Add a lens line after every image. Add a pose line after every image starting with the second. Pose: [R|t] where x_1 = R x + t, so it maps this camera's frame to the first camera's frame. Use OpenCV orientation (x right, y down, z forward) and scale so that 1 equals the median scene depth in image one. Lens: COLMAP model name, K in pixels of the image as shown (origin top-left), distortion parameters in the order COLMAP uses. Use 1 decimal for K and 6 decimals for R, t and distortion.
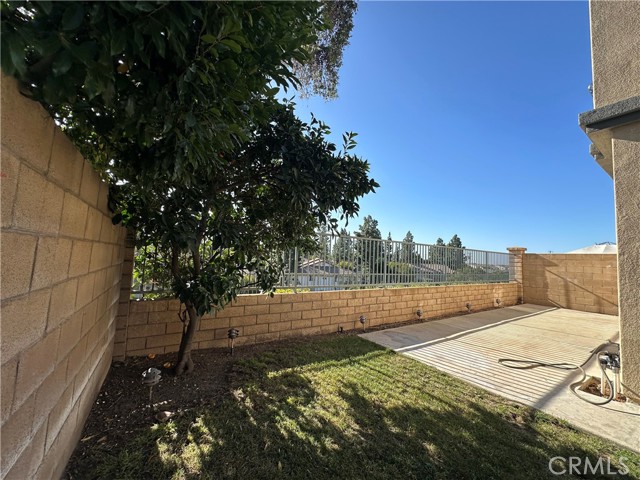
lens RADIAL K [[254.6, 0, 320.0], [0, 254.6, 240.0], [0, 0, 1]] dist [-0.011518, -0.000037]
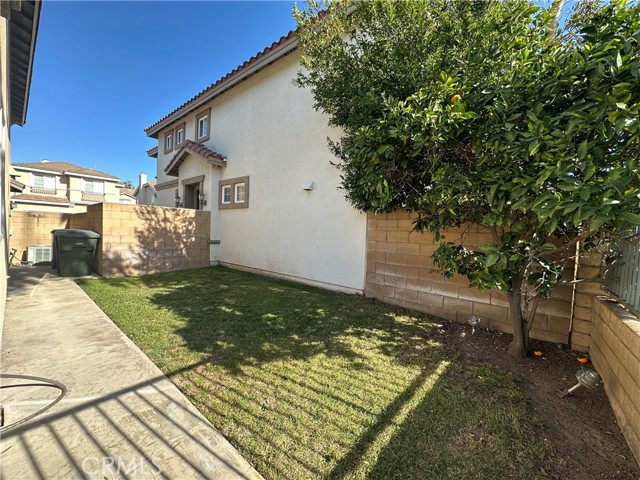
lens RADIAL K [[254.6, 0, 320.0], [0, 254.6, 240.0], [0, 0, 1]] dist [-0.011518, -0.000037]
pose [[-0.956918, -0.069236, -0.281981, 0.564002], [-0.061003, 0.997418, -0.037883, 0.160017], [0.283876, -0.019049, -0.958672, 1.878597]]
